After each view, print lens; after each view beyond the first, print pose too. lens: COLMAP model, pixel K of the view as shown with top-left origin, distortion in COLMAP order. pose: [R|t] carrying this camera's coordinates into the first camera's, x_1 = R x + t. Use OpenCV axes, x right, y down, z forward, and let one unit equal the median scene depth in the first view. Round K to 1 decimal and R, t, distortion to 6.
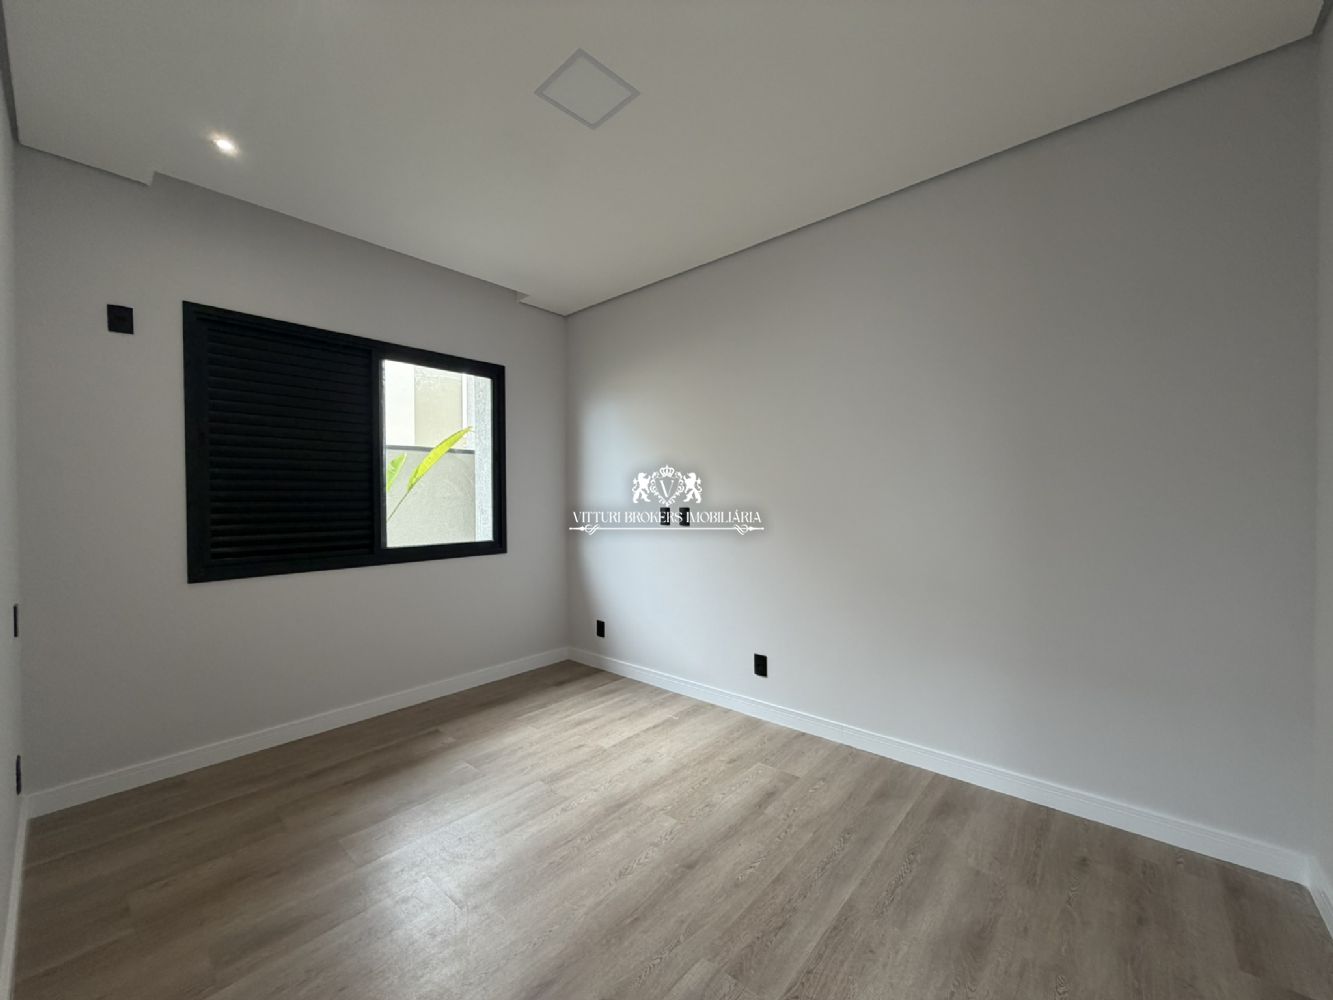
lens RADIAL K [[533.4, 0, 665.9], [0, 533.4, 502.2], [0, 0, 1]] dist [0.002357, 0.000176]
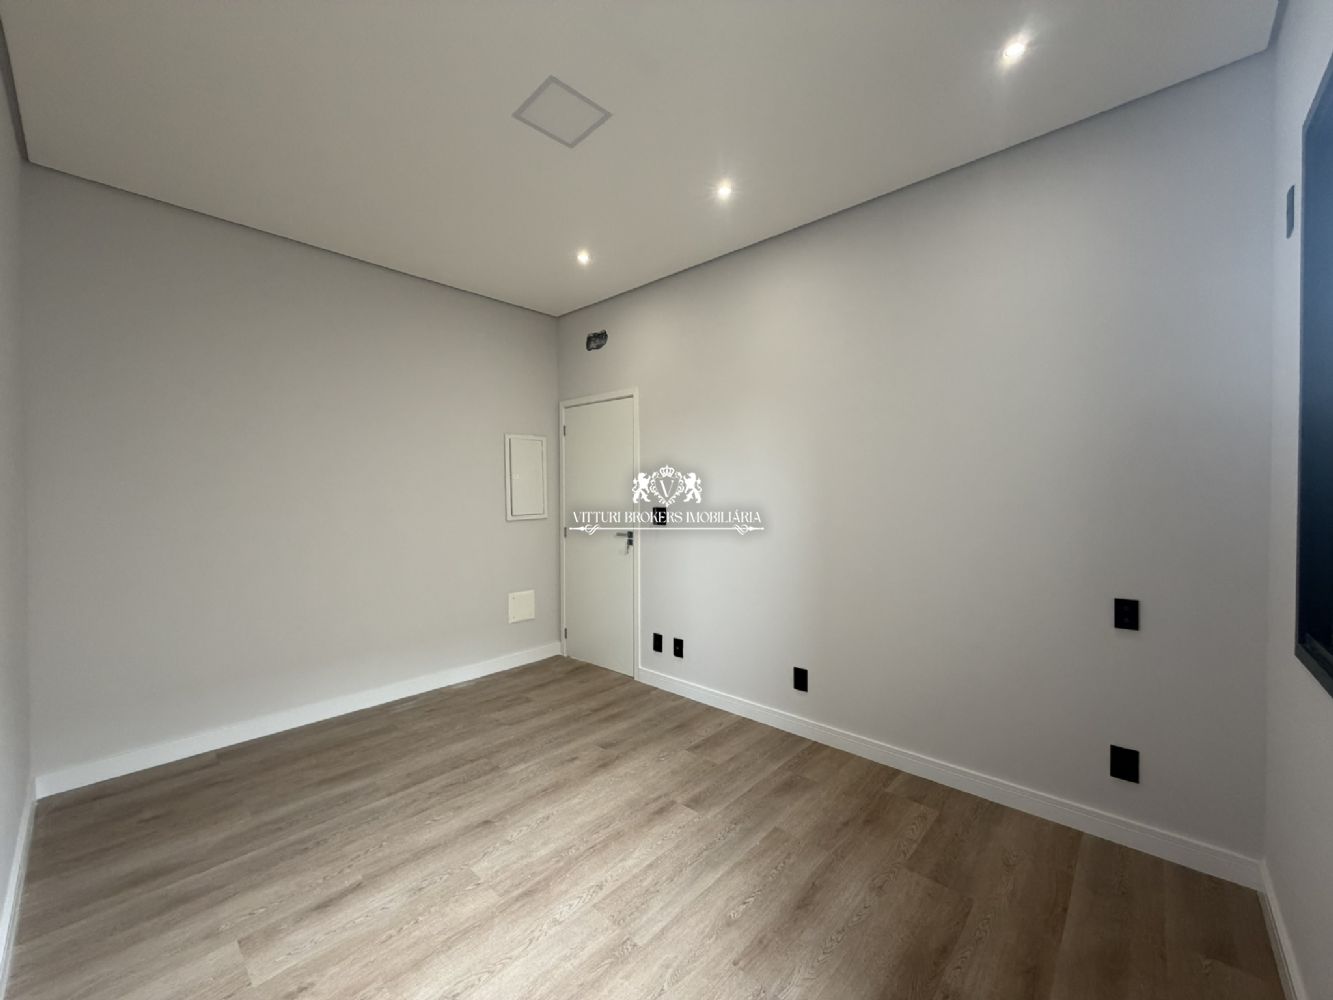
lens RADIAL K [[529.0, 0, 664.6], [0, 529.0, 503.4], [0, 0, 1]] dist [-0.001070, 0.000085]
pose [[-0.999609, 0.011767, 0.025378, -0.344689], [0.012542, 0.999453, 0.030599, -0.031218], [-0.025004, 0.030906, -0.999210, 1.933341]]
